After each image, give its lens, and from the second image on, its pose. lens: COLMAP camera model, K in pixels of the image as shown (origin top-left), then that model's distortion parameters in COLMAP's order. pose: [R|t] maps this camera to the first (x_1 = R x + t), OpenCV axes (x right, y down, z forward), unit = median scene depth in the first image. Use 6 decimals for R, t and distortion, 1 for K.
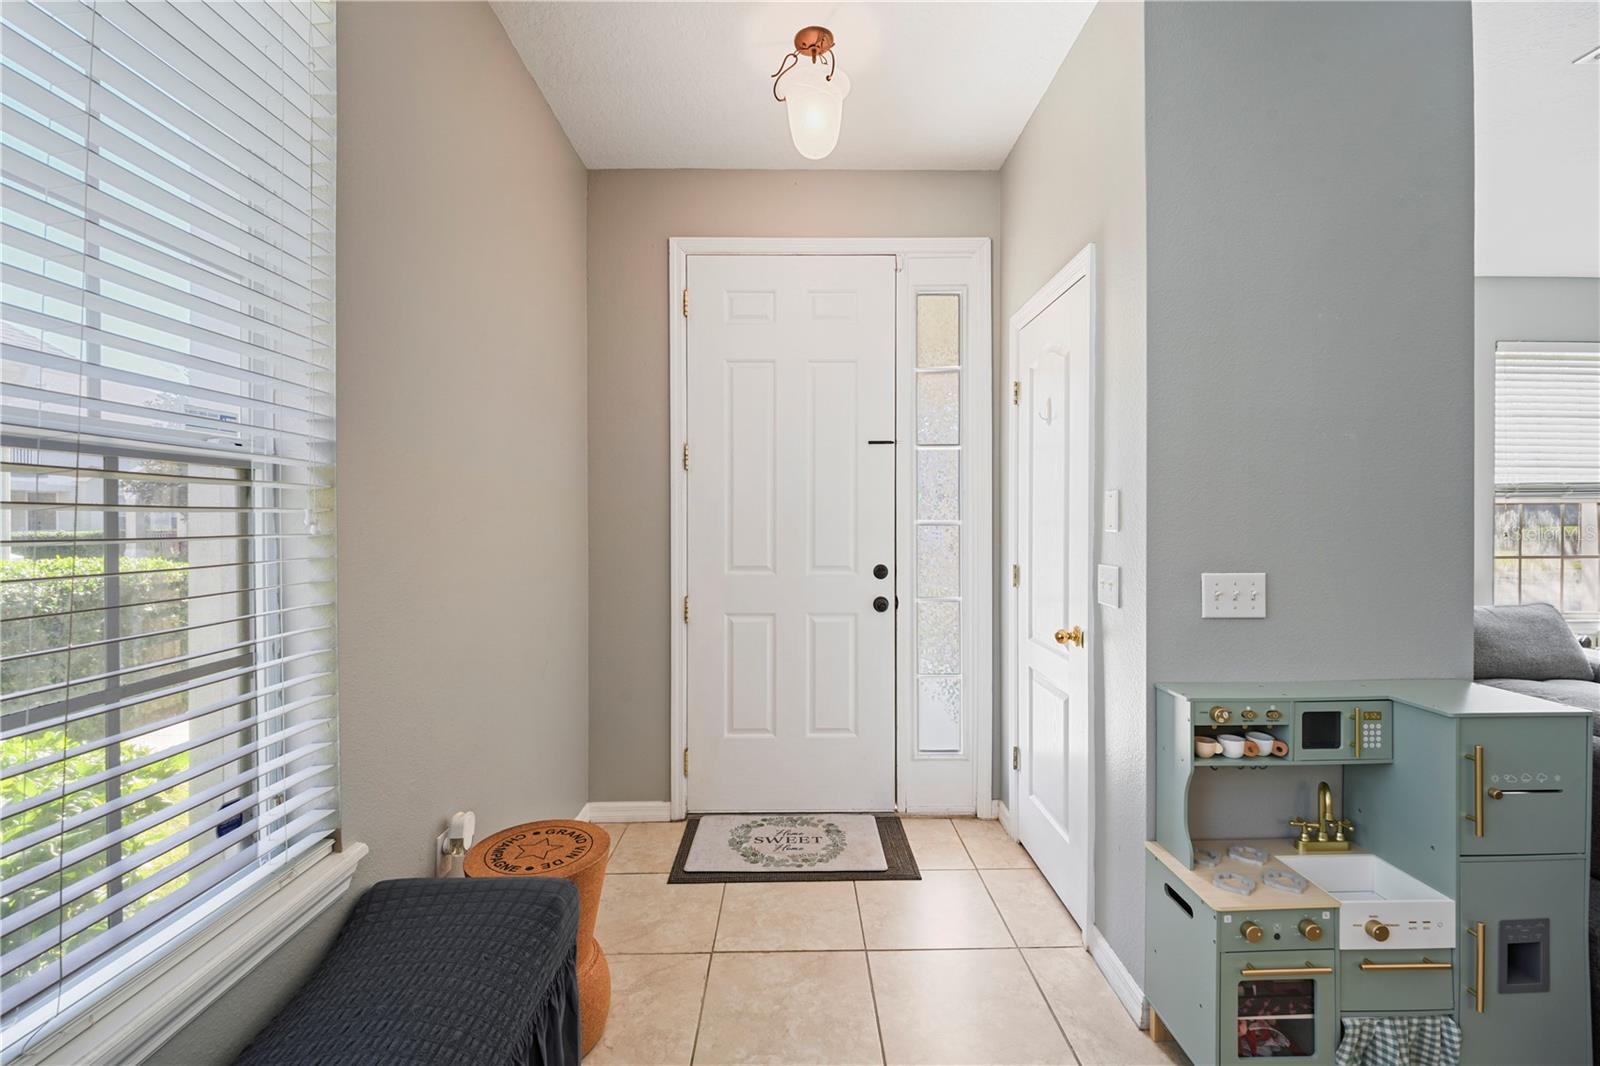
lens RADIAL K [[672.4, 0, 827.1], [0, 672.4, 519.9], [0, 0, 1]] dist [0.000217, -0.005727]
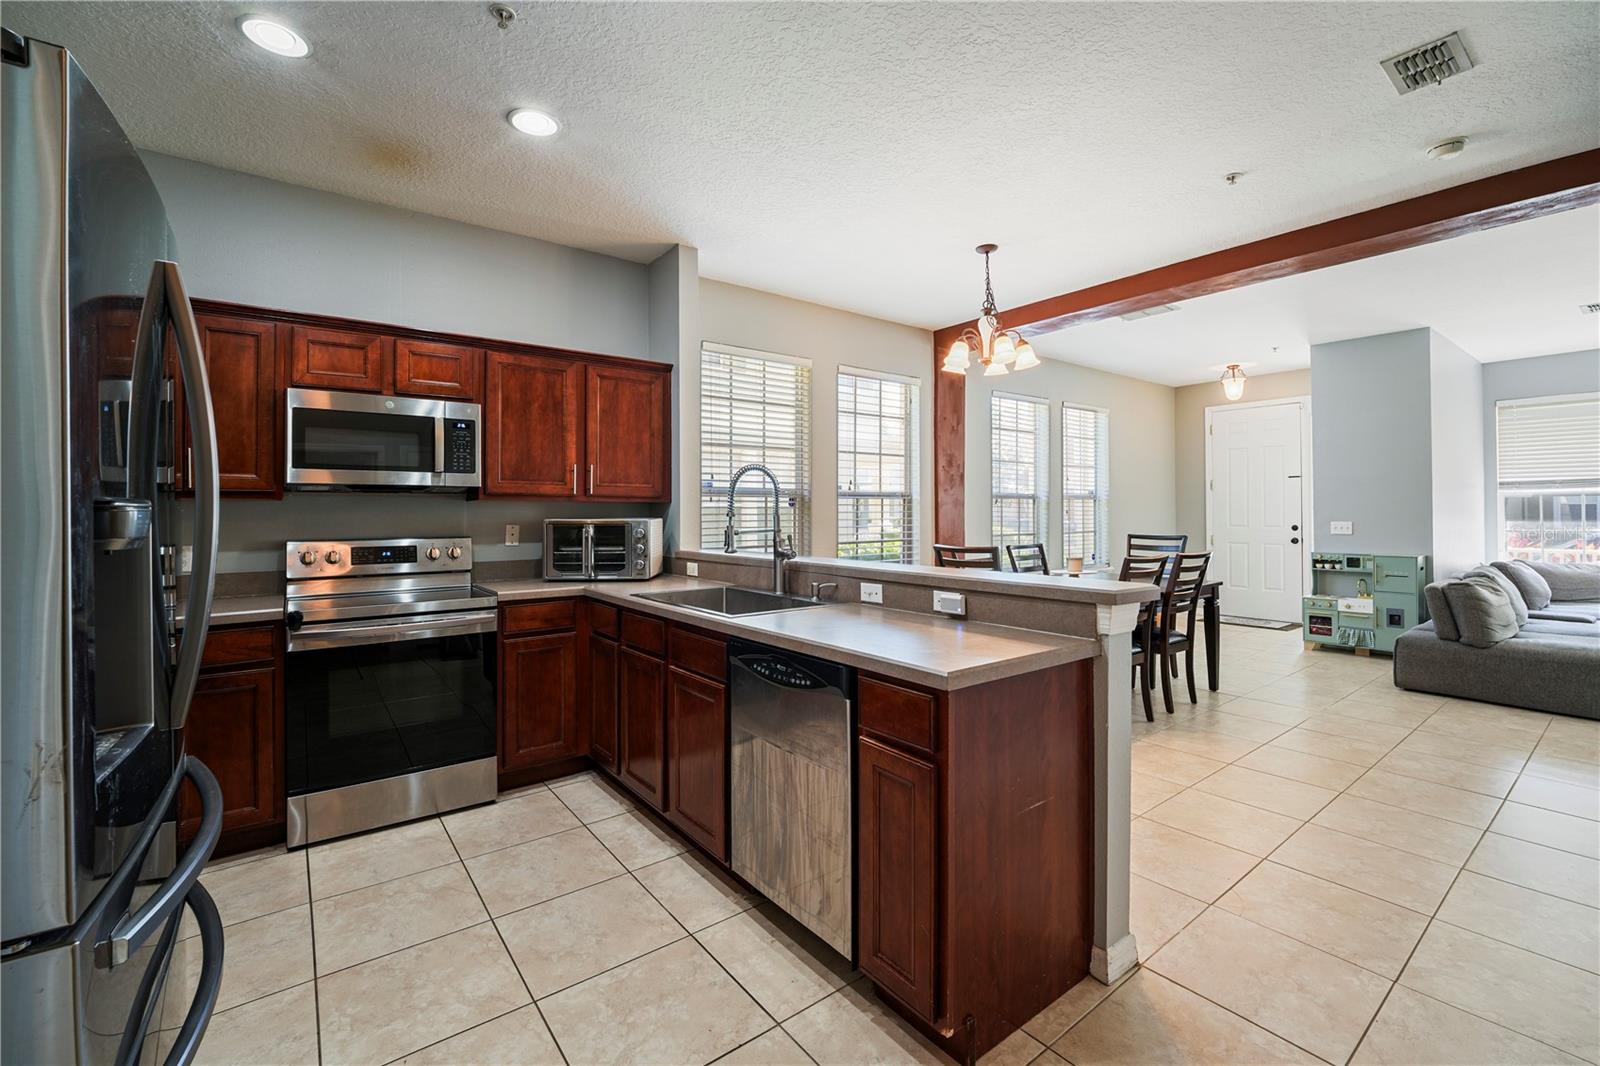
lens RADIAL K [[672.4, 0, 801.7], [0, 672.4, 507.6], [0, 0, 1]] dist [0.000217, -0.005727]
pose [[0.575635, -0.003404, -0.817699, 2.037516], [0.002833, 0.999994, -0.002168, 0.001998], [0.817702, -0.001068, 0.575641, -3.721495]]
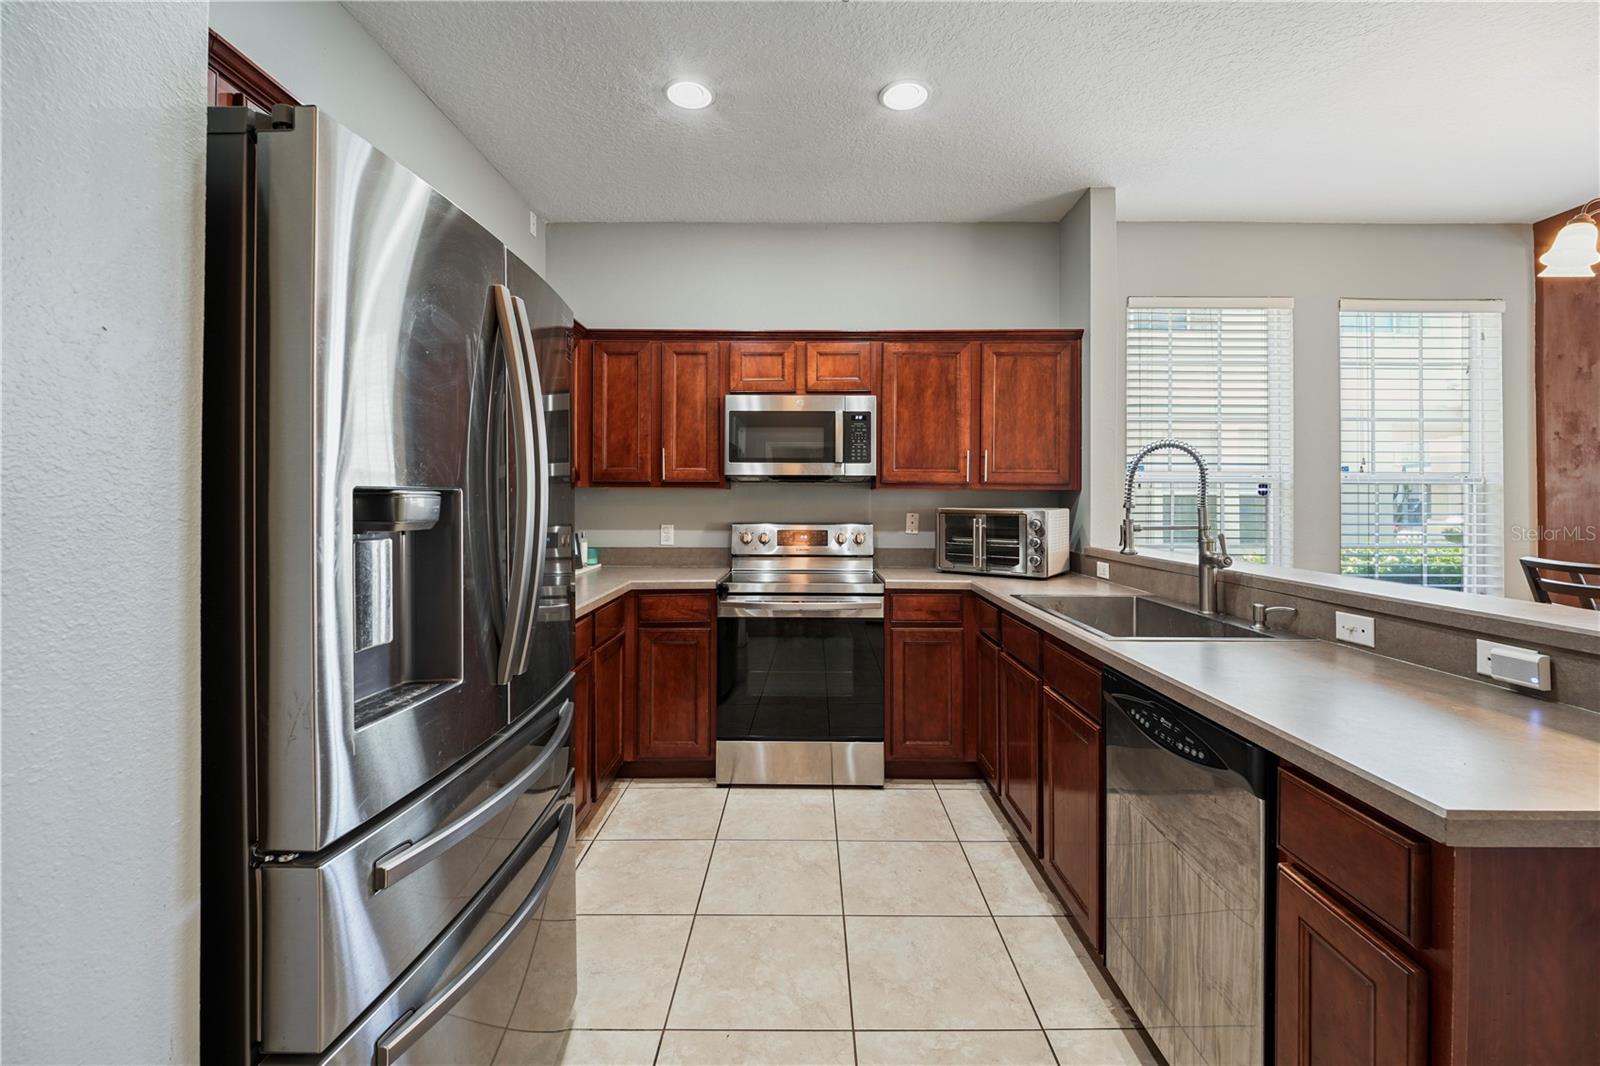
lens RADIAL K [[672.4, 0, 800.0], [0, 672.4, 493.6], [0, 0, 1]] dist [0.000217, -0.005727]
pose [[-0.048227, -0.005292, -0.998822, 1.909654], [-0.001893, 0.999985, -0.005206, -0.000930], [0.998835, 0.001640, -0.048236, -3.480218]]
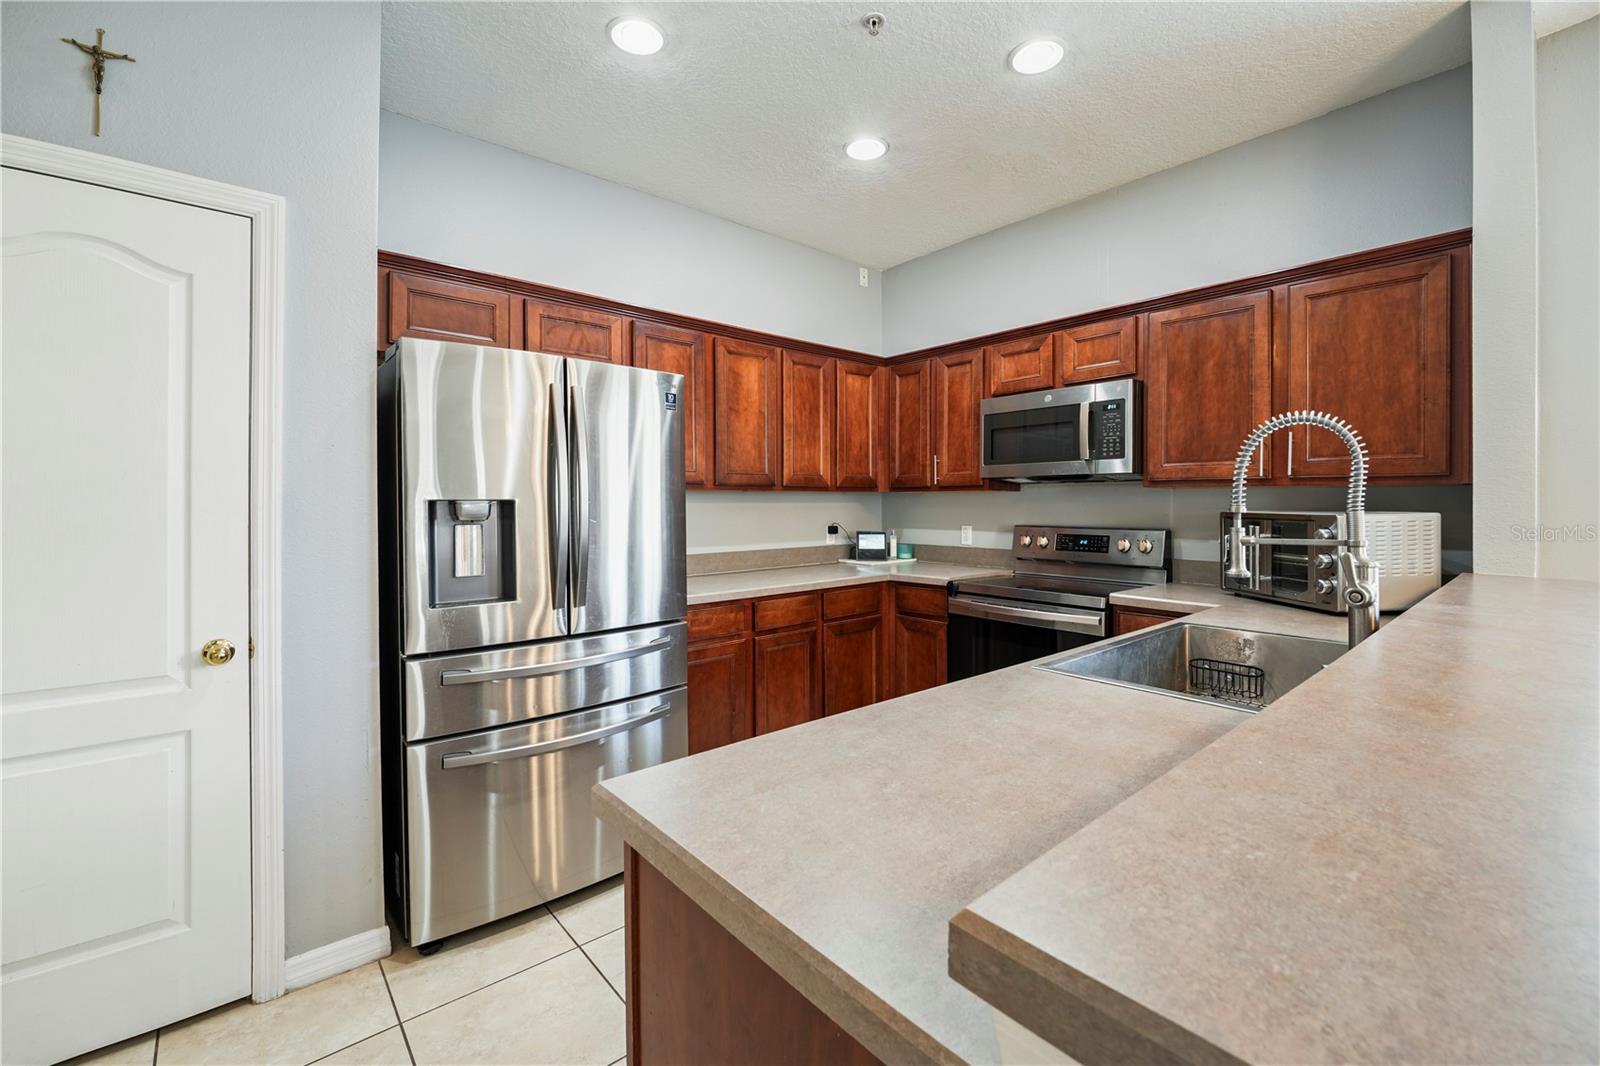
lens RADIAL K [[672.4, 0, 806.1], [0, 672.4, 495.2], [0, 0, 1]] dist [0.000217, -0.005727]
pose [[-0.785338, 0.002896, -0.619061, 1.605225], [0.009365, 0.999930, -0.007203, -0.003227], [0.618997, -0.011454, -0.785310, -2.492142]]
